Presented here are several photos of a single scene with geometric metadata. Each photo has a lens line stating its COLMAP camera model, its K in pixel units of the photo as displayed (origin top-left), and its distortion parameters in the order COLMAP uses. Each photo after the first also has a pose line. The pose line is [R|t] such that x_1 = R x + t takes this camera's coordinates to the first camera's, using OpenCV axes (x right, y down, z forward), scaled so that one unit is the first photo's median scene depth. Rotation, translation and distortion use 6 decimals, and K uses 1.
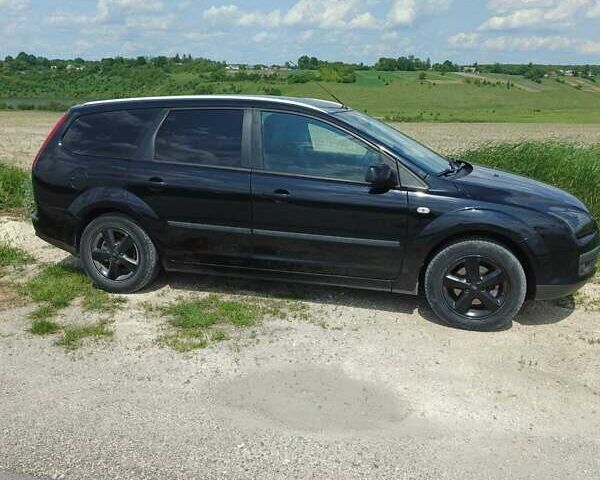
lens RADIAL K [[589.0, 0, 300.0], [0, 589.0, 240.0], [0, 0, 1]] dist [0.020044, -0.015981]
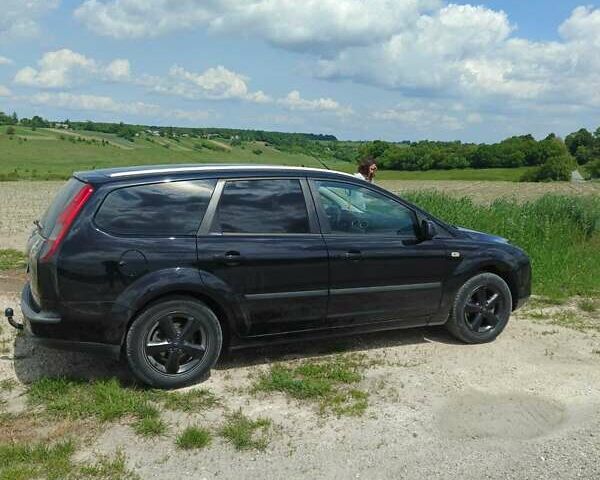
lens RADIAL K [[589.0, 0, 300.0], [0, 589.0, 240.0], [0, 0, 1]] dist [0.020044, -0.015981]
pose [[0.766454, -0.084559, 0.636709, -0.753095], [0.142113, 0.989053, -0.039720, -0.069639], [-0.626381, 0.120928, 0.770080, 0.201628]]
